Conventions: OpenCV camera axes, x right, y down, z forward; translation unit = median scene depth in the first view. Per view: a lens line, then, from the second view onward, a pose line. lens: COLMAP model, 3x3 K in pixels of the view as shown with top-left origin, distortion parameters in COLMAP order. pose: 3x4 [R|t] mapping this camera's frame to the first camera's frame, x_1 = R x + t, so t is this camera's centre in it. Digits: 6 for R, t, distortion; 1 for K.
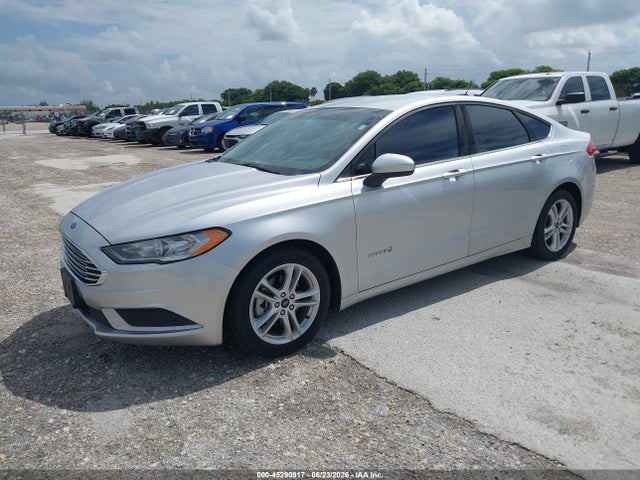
lens RADIAL K [[528.2, 0, 320.0], [0, 528.2, 240.0], [0, 0, 1]] dist [-0.004696, -0.004191]
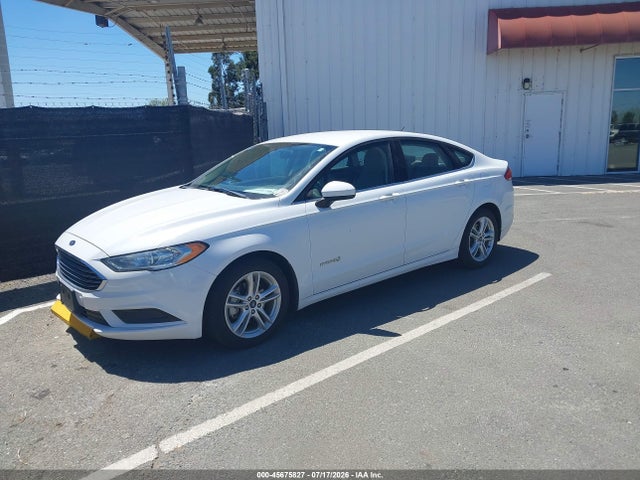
lens RADIAL K [[528.2, 0, 320.0], [0, 528.2, 240.0], [0, 0, 1]] dist [-0.004696, -0.004191]
pose [[0.996620, -0.012194, 0.081241, -0.008123], [0.015611, 0.999014, -0.041563, 0.025070], [-0.080654, 0.042691, 0.995828, -0.224777]]
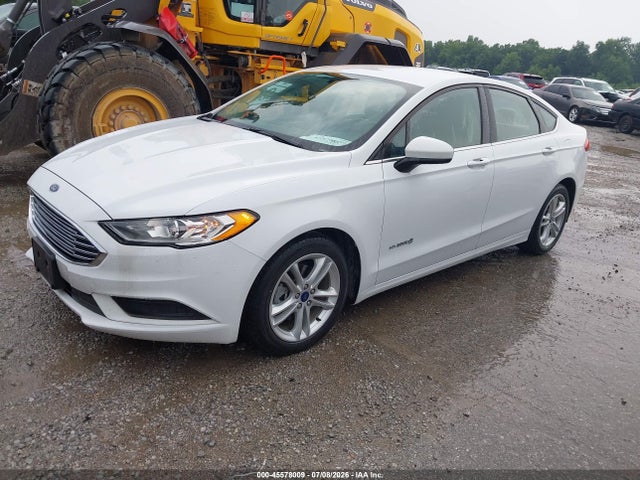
lens RADIAL K [[528.2, 0, 320.0], [0, 528.2, 240.0], [0, 0, 1]] dist [-0.004696, -0.004191]
pose [[0.986749, 0.070672, 0.146056, -0.169708], [-0.082044, 0.993925, 0.073355, -0.040747], [-0.139984, -0.084366, 0.986553, 0.120410]]
